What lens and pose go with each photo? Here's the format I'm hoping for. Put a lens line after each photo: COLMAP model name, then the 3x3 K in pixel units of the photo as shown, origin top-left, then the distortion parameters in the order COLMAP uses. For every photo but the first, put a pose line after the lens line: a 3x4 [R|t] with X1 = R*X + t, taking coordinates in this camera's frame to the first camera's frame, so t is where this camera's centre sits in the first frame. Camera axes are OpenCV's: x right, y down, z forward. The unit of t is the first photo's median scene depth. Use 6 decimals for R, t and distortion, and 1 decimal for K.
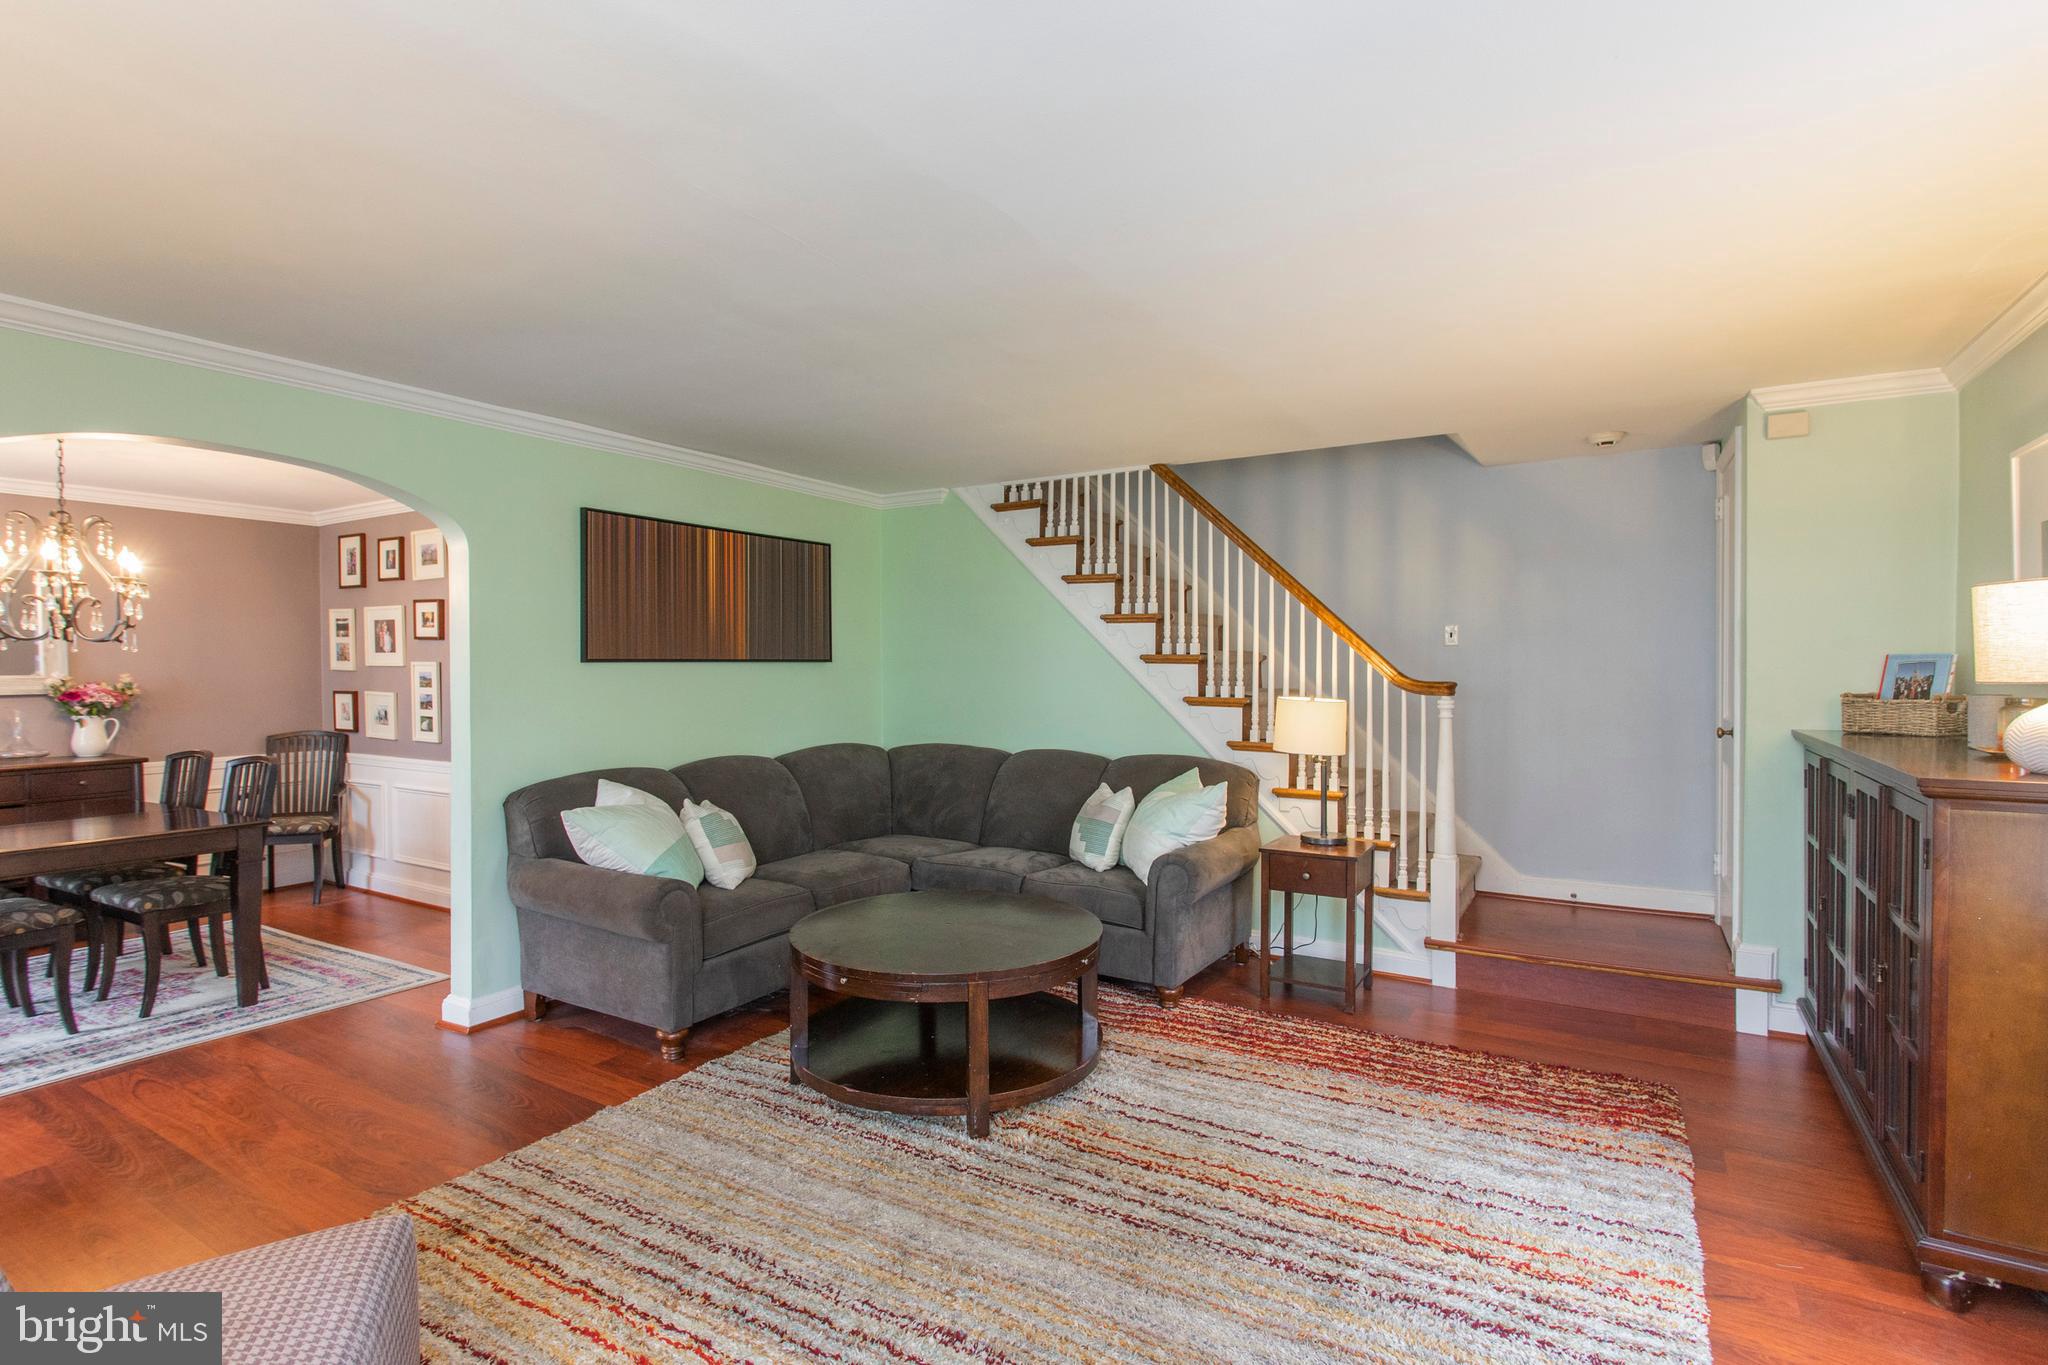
lens RADIAL K [[965.6, 0, 1024.0], [0, 965.6, 682.5], [0, 0, 1]] dist [-0.002513, 0.000099]
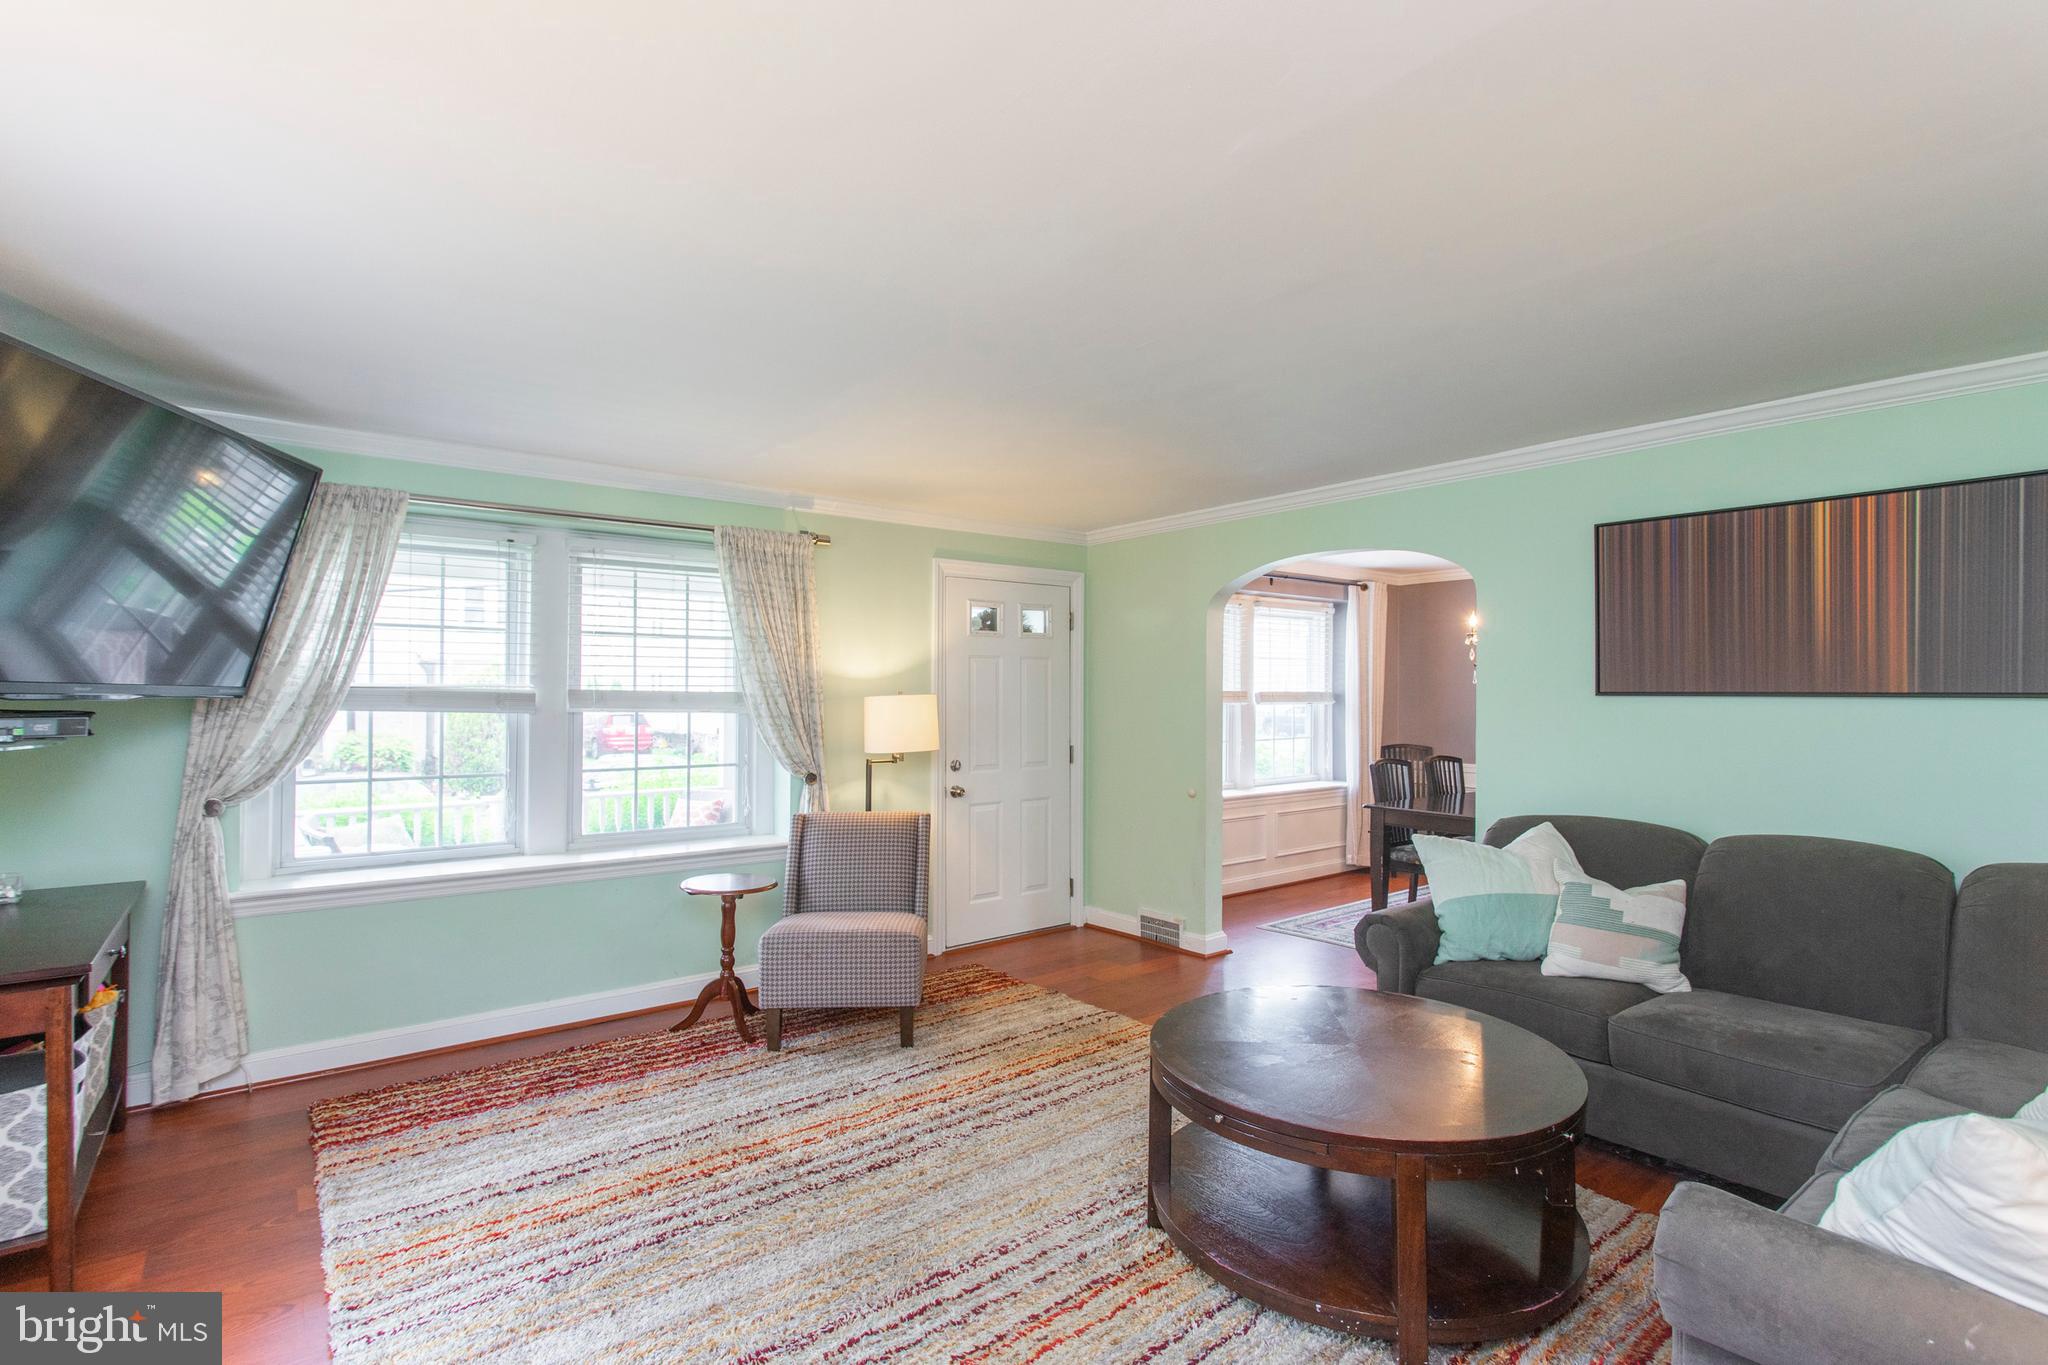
lens RADIAL K [[985.3, 0, 1022.0], [0, 985.3, 680.4], [0, 0, 1]] dist [-0.000654, 0.000568]
pose [[-0.350502, -0.003188, -0.936557, 0.695291], [-0.018718, 0.999818, 0.003601, -0.033219], [0.936375, 0.018793, -0.350498, 0.962788]]
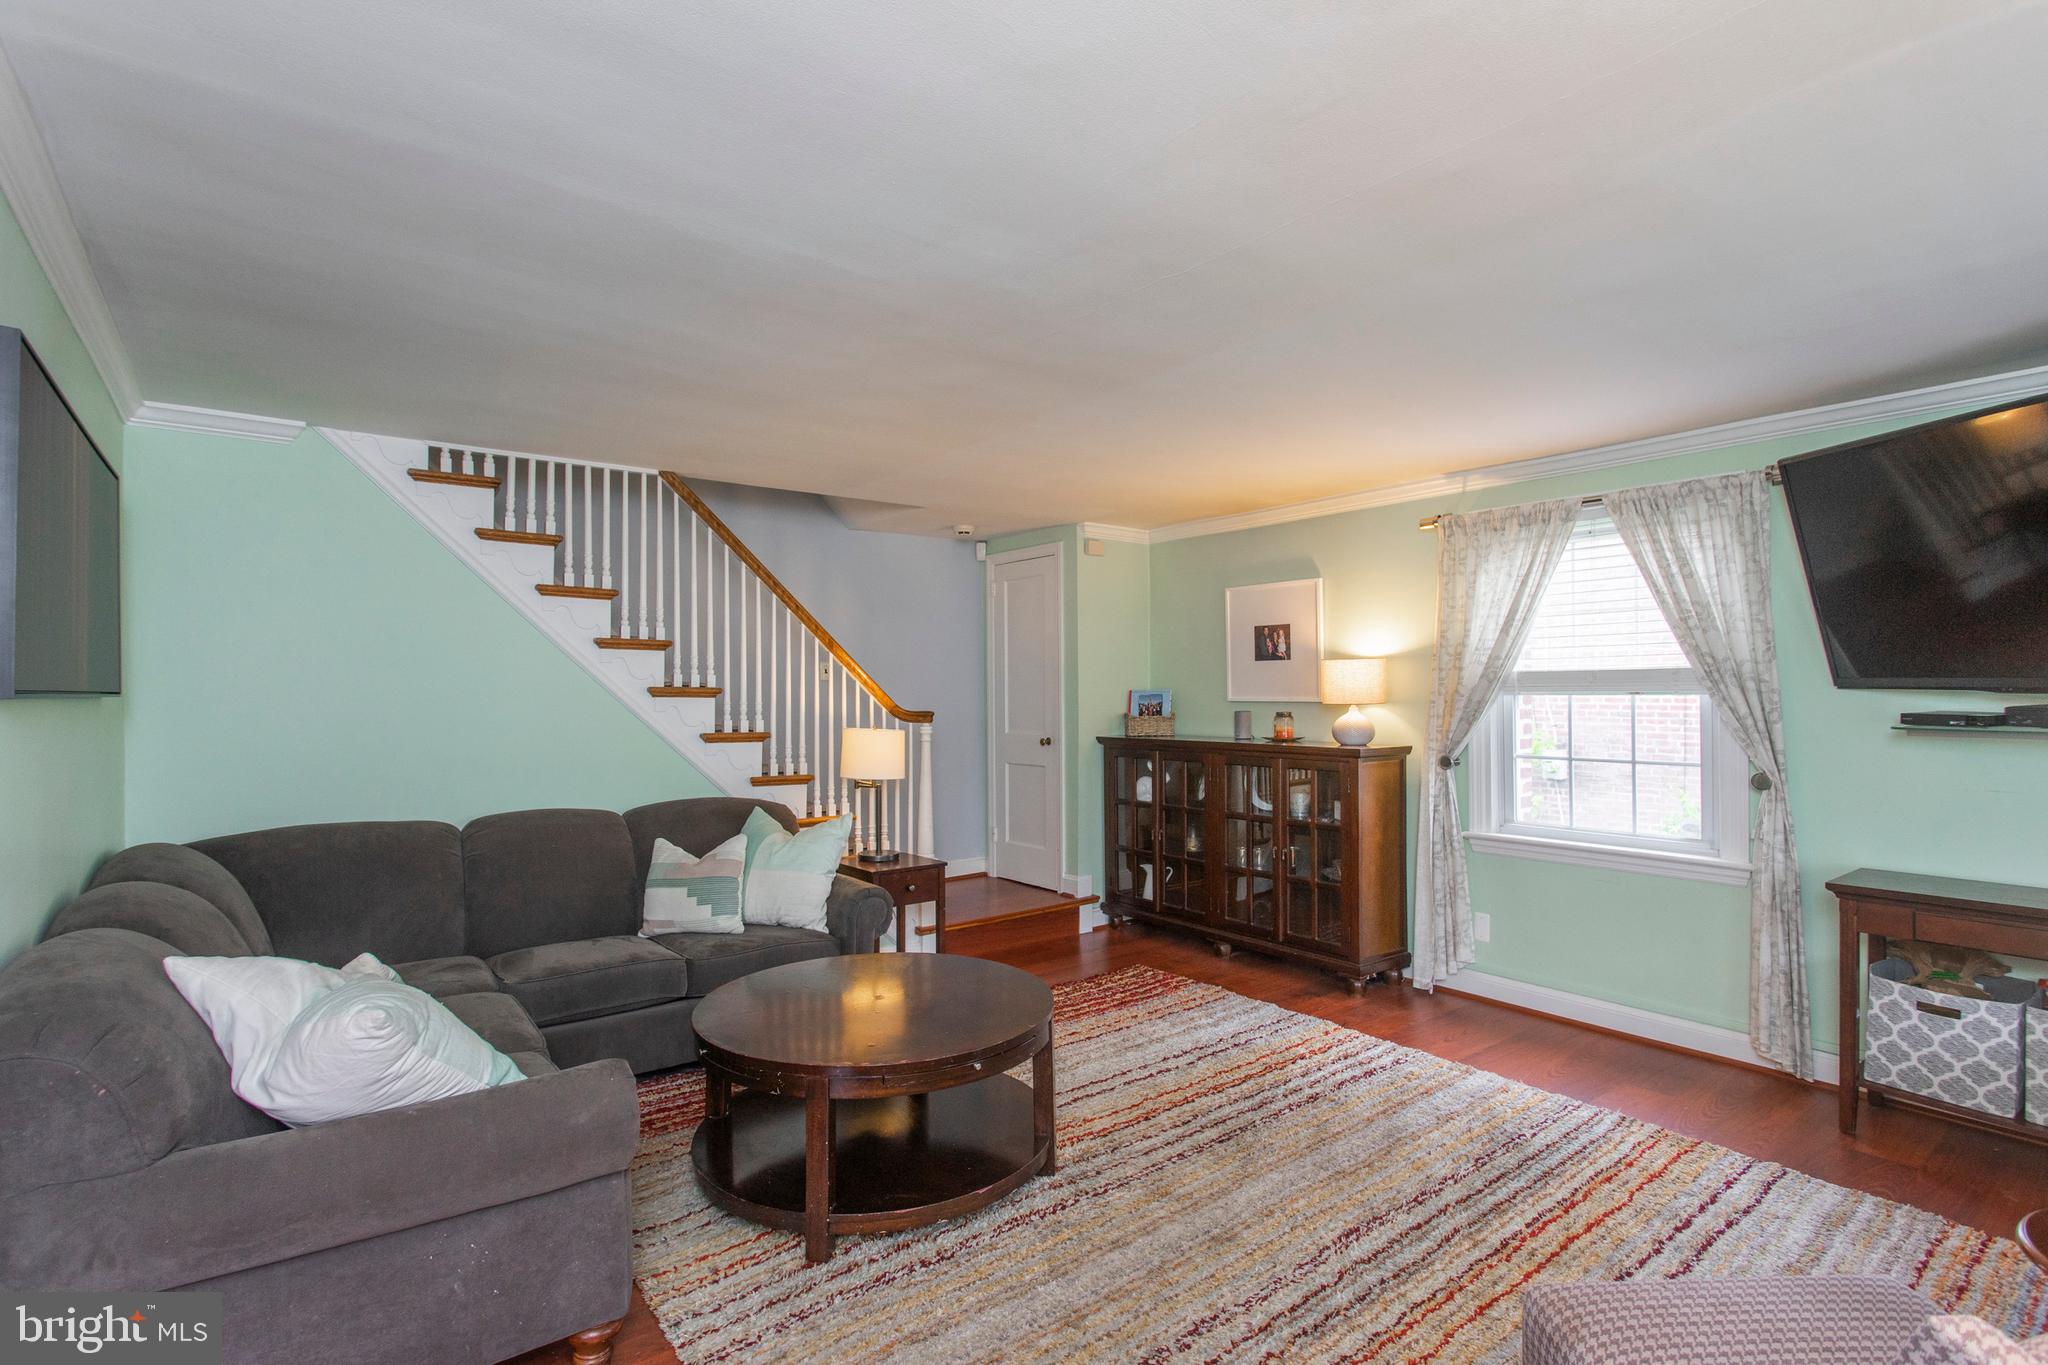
lens RADIAL K [[990.5, 0, 1024.0], [0, 990.5, 682.5], [0, 0, 1]] dist [-0.001589, -0.000002]
pose [[0.370658, 0.010220, 0.928713, -0.809790], [0.020466, 0.999607, -0.019168, -0.012661], [-0.928544, 0.026112, 0.370303, 0.507733]]
